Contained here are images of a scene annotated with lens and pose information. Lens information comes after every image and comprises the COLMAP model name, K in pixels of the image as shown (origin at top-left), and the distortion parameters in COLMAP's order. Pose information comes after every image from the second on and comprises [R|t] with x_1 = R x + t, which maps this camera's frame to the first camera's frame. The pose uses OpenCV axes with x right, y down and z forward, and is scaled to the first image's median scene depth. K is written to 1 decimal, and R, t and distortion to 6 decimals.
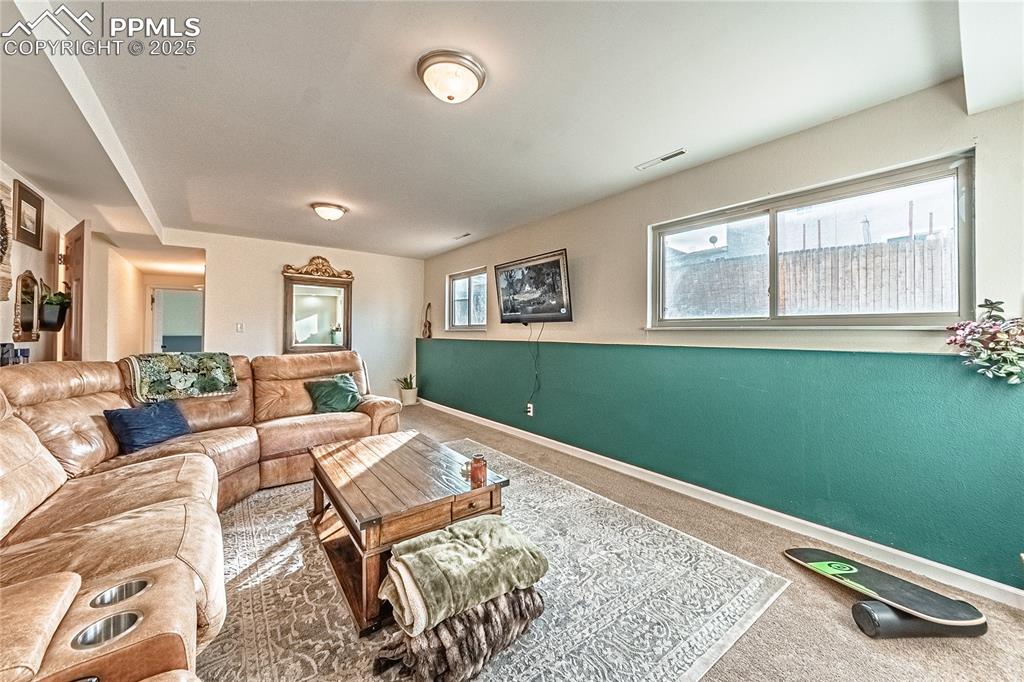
lens RADIAL K [[377.2, 0, 514.3], [0, 377.2, 332.5], [0, 0, 1]] dist [0.005061, -0.000550]
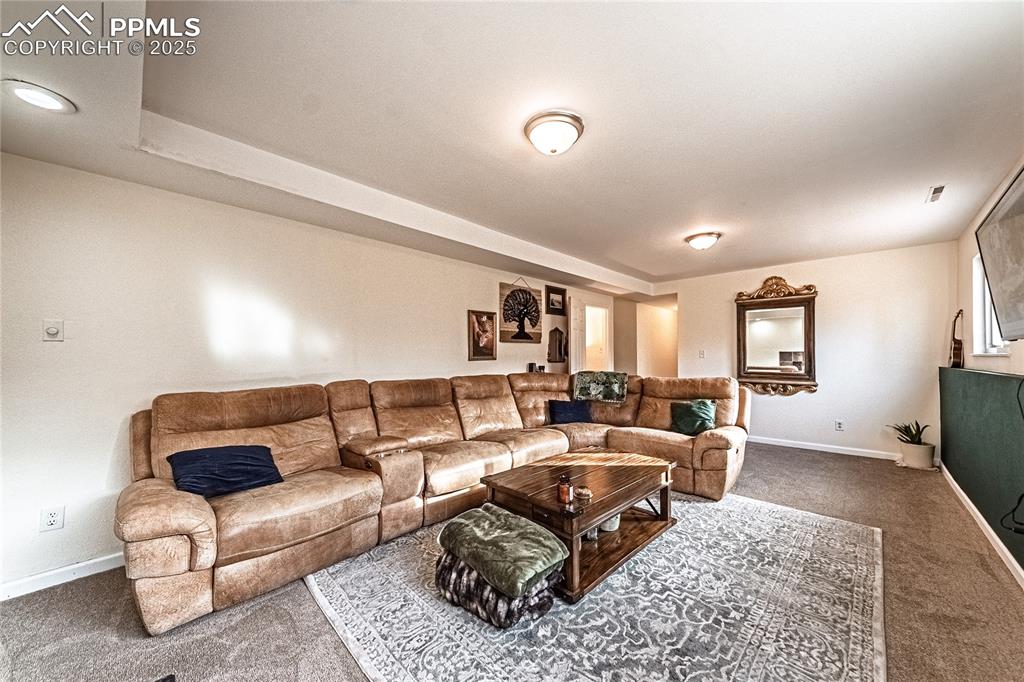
lens RADIAL K [[377.2, 0, 522.5], [0, 377.2, 354.1], [0, 0, 1]] dist [0.005061, -0.000550]
pose [[0.141891, -0.007134, -0.989857, 0.512579], [-0.001694, 0.999971, -0.007450, -0.003434], [0.989881, 0.002734, 0.141875, 0.407669]]
